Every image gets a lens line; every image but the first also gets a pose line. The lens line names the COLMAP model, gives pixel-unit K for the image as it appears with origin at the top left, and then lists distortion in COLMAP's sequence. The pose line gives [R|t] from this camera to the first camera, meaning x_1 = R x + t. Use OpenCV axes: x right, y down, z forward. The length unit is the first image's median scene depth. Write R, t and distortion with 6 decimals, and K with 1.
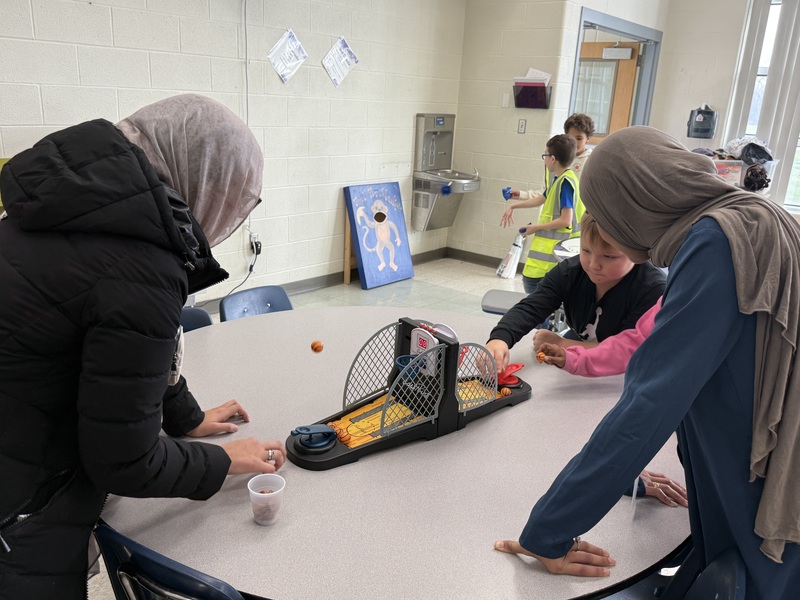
lens RADIAL K [[661.1, 0, 398.5], [0, 661.1, 302.6], [0, 0, 1]] dist [0.067690, -0.014019]
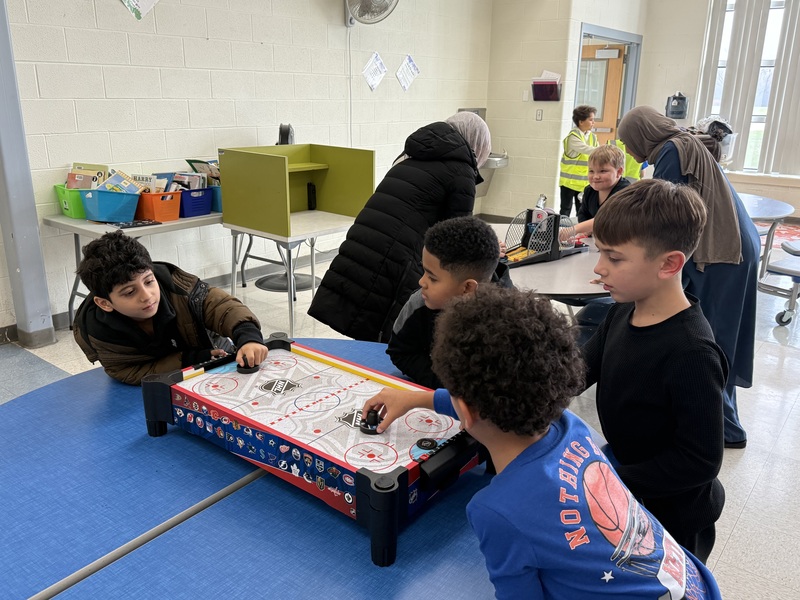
lens RADIAL K [[661.1, 0, 401.8], [0, 661.1, 300.9], [0, 0, 1]] dist [0.067690, -0.014019]
pose [[0.998736, -0.046412, 0.019277, -0.112174], [0.046308, 0.998910, 0.005798, 0.070177], [-0.019525, -0.004898, 0.999797, -0.268482]]
